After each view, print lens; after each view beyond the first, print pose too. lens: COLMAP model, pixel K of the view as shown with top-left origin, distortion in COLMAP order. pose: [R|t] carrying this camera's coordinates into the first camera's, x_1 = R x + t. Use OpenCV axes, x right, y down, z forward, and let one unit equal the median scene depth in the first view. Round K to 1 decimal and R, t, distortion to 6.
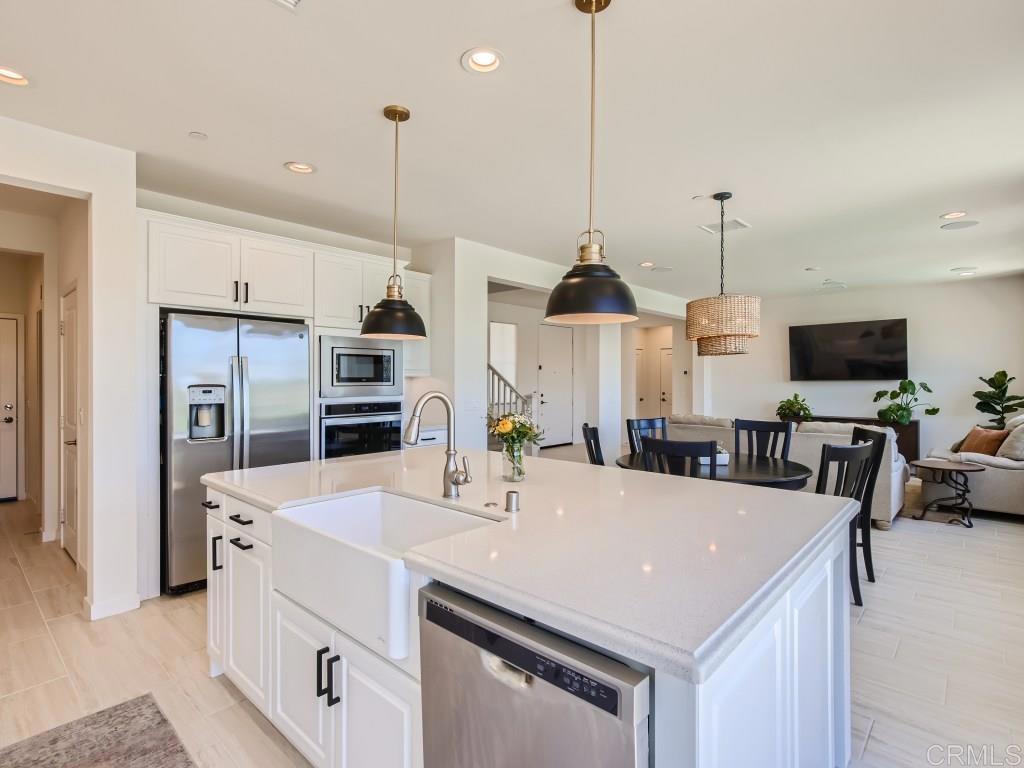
lens RADIAL K [[523.5, 0, 519.7], [0, 523.5, 376.9], [0, 0, 1]] dist [0.001686, 0.001707]
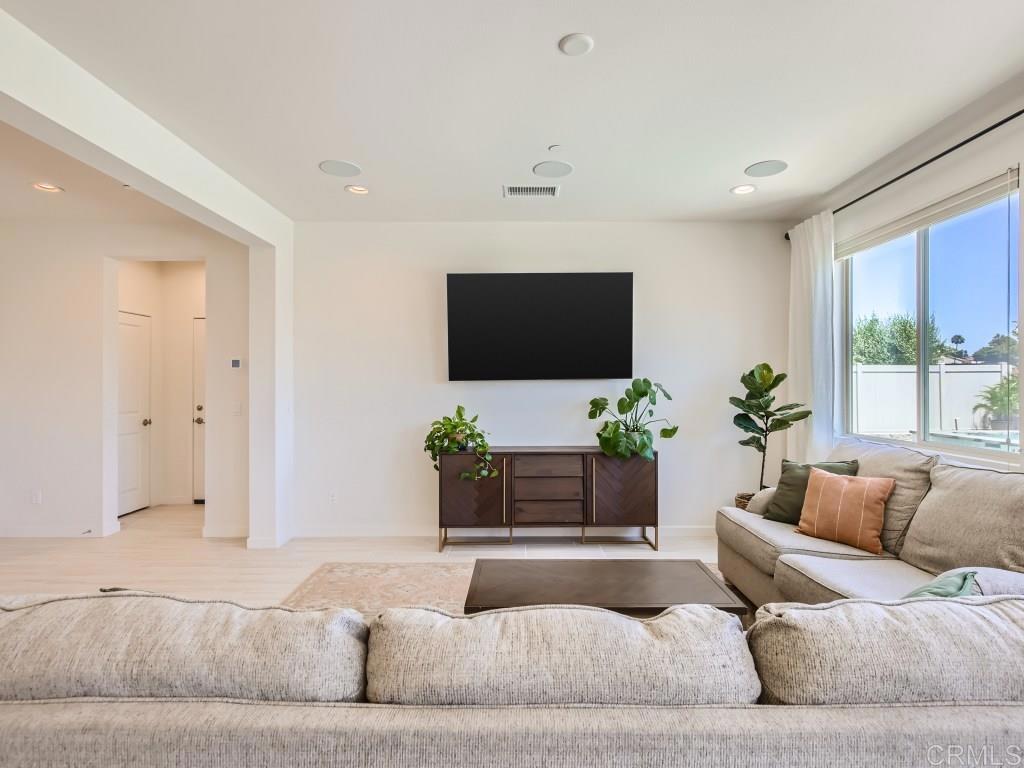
lens RADIAL K [[523.5, 0, 519.7], [0, 523.5, 376.9], [0, 0, 1]] dist [0.001686, 0.001707]
pose [[0.743540, 0.006347, 0.668661, 0.258468], [-0.000941, 0.999964, -0.008445, 0.009059], [-0.668690, 0.005650, 0.743520, 0.654170]]
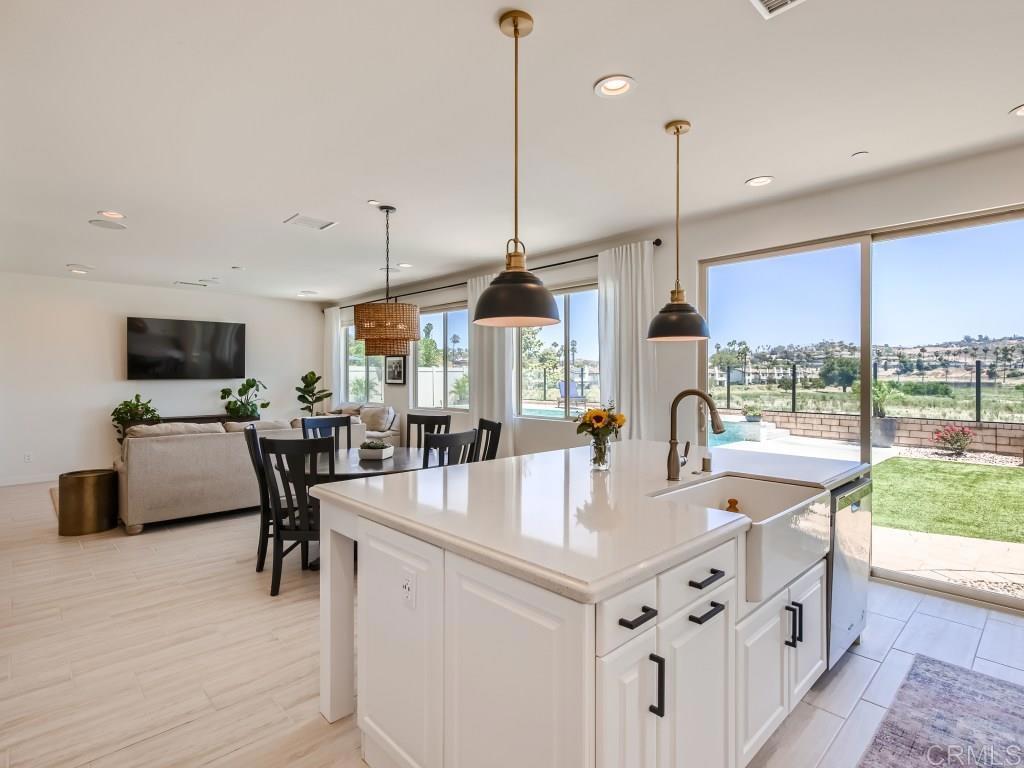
lens RADIAL K [[523.5, 0, 519.7], [0, 523.5, 376.9], [0, 0, 1]] dist [0.001686, 0.001707]
pose [[0.073472, -0.002116, 0.997295, -0.343085], [-0.004654, 0.999986, 0.002464, -0.002782], [-0.997286, -0.004822, 0.073461, 0.329060]]
